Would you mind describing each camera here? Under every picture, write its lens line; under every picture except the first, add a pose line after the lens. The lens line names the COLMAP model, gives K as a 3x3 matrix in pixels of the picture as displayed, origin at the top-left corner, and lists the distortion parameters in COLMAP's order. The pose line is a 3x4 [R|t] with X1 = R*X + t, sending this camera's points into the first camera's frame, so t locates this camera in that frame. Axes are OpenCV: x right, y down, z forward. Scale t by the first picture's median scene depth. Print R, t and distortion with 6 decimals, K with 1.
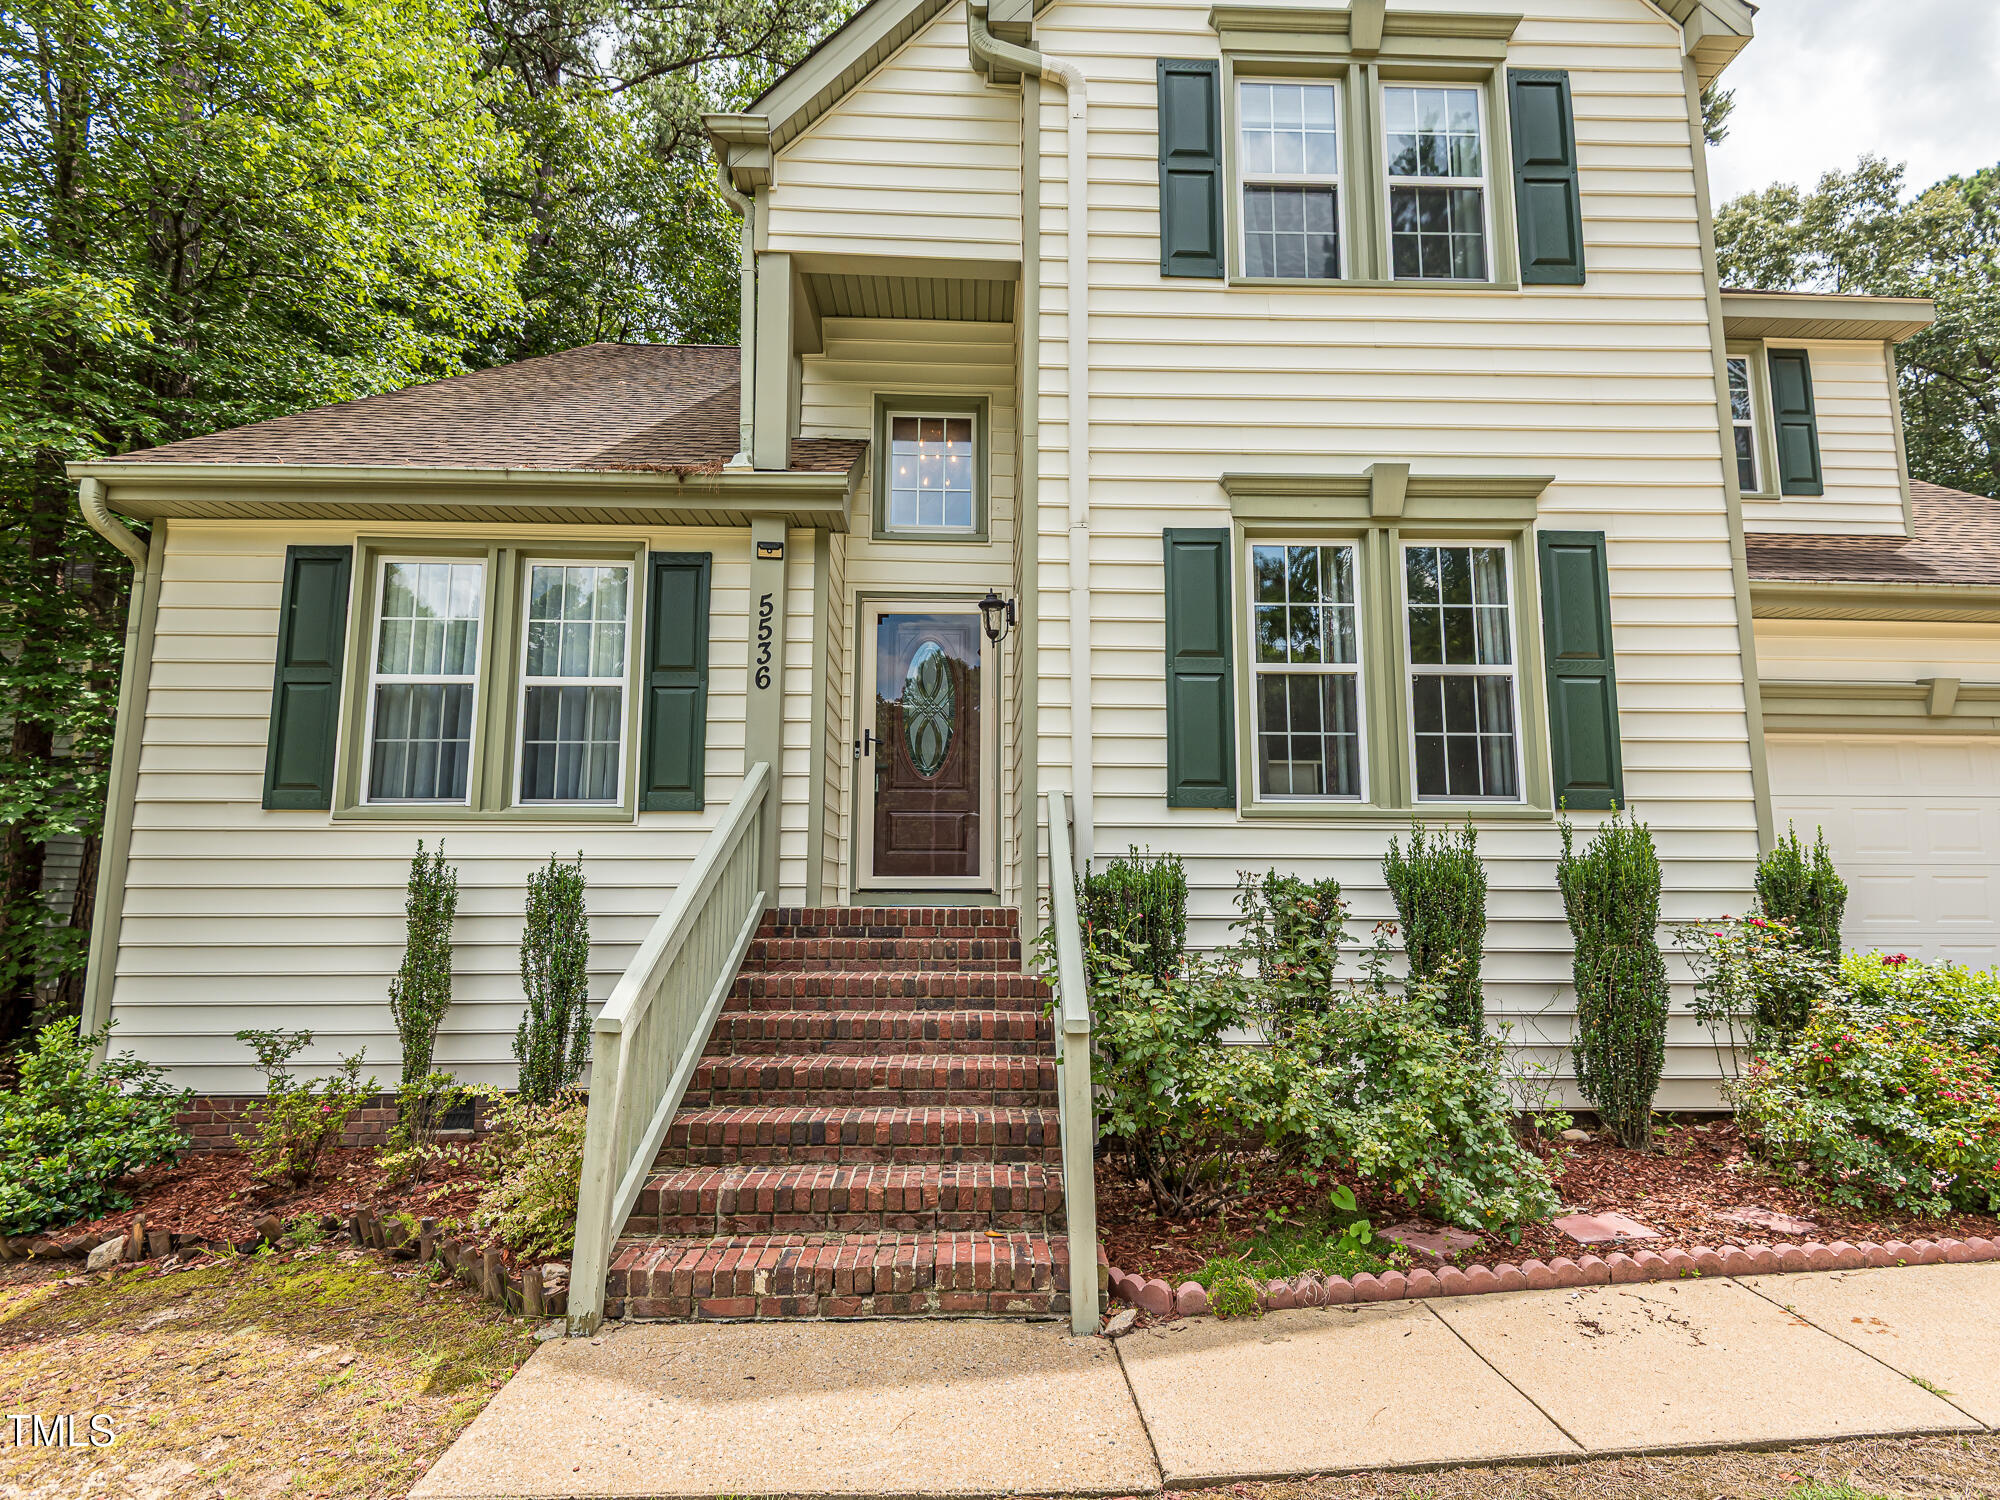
lens RADIAL K [[1019.5, 0, 1000.5], [0, 1019.5, 719.9], [0, 0, 1]] dist [0.032255, -0.000687]
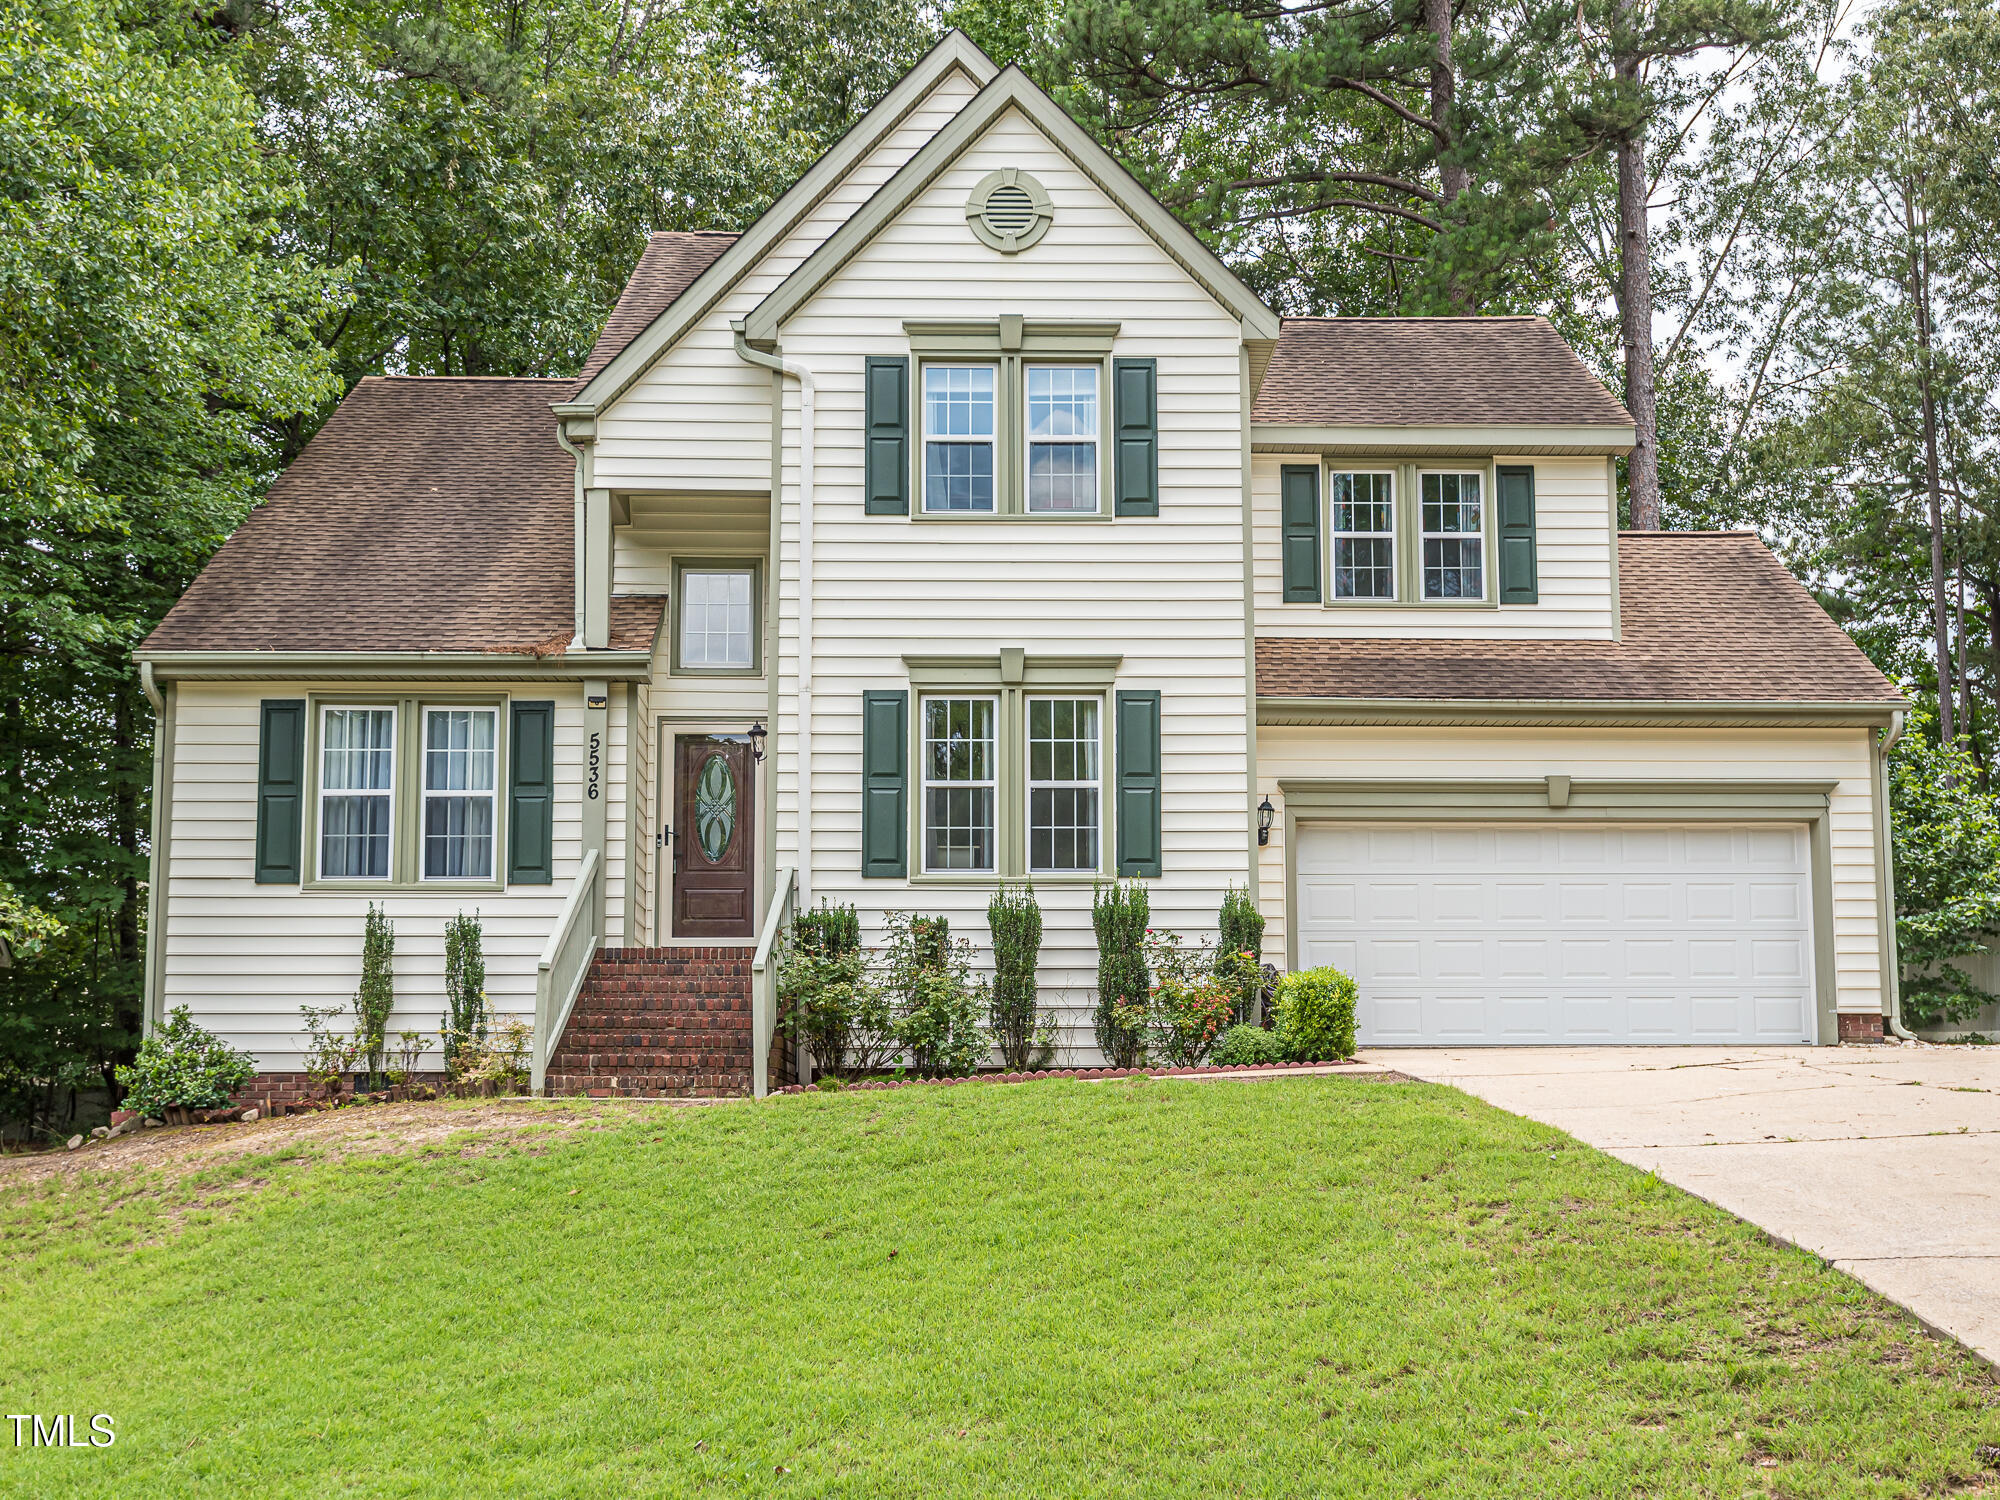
lens RADIAL K [[2800.0, 0, 984.7], [0, 2800.0, 750.1], [0, 0, 1]] dist [0.019951, 0.000000]
pose [[0.999480, -0.006923, -0.031504, 0.443325], [0.006864, 0.999974, -0.001988, -0.086898], [0.031517, 0.001770, 0.999502, -2.921502]]
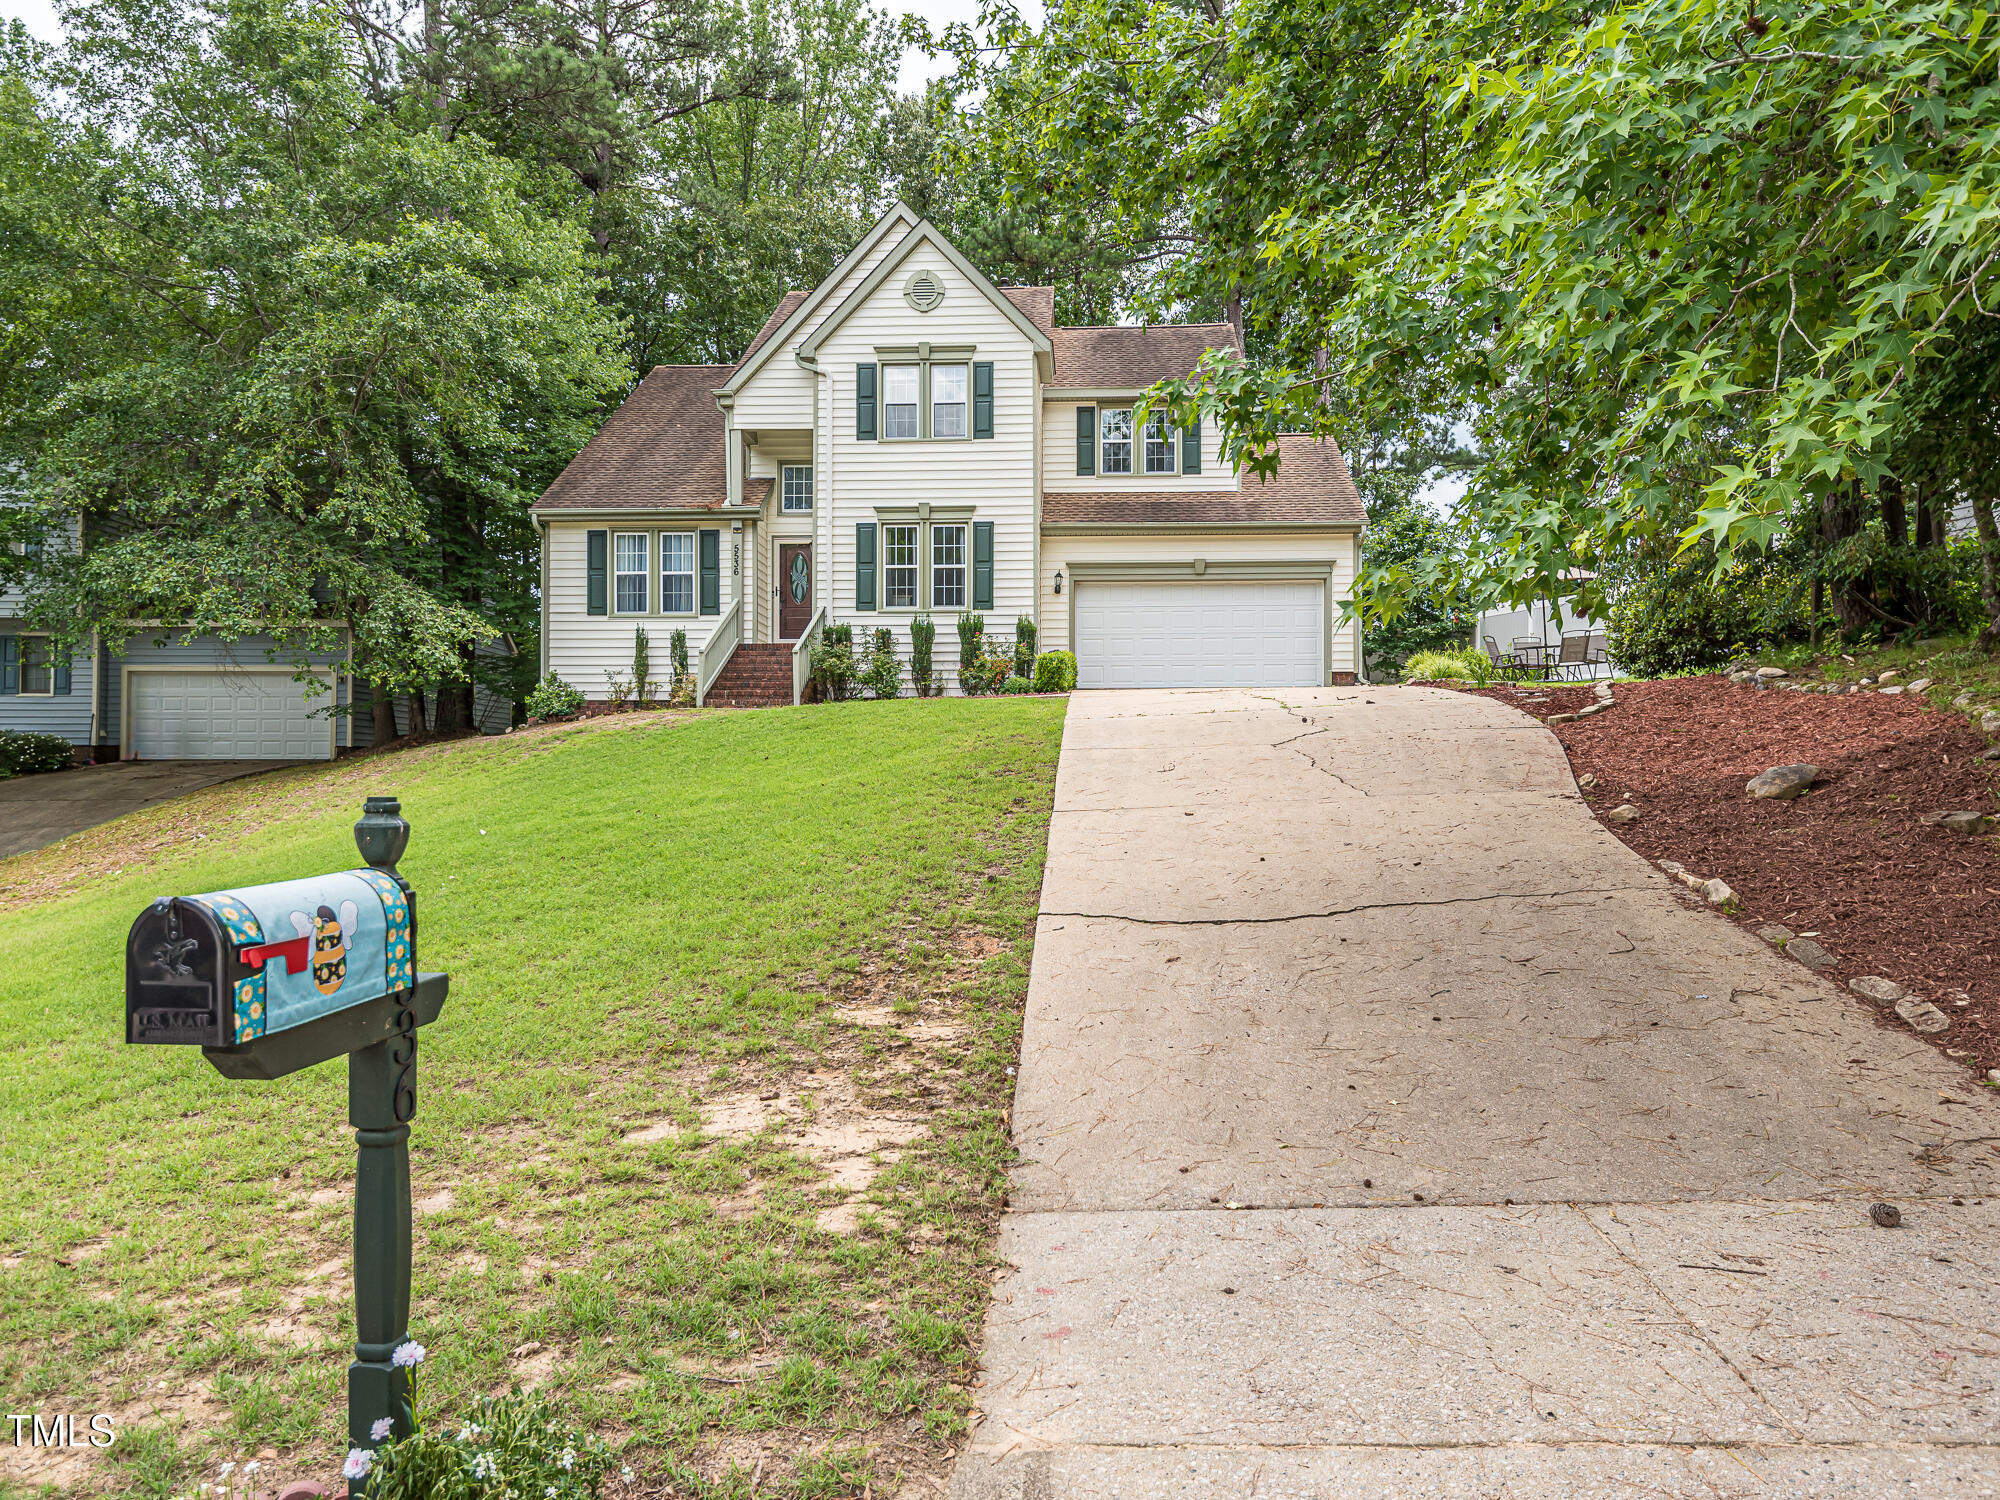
lens RADIAL K [[1683.8, 0, 992.9], [0, 1683.8, 744.9], [0, 0, 1]] dist [0.045320, 0.004153]
pose [[0.991562, -0.003027, -0.129597, 1.208739], [0.018826, 0.992491, 0.120863, -0.122574], [0.128258, -0.122283, 0.984173, -4.031873]]
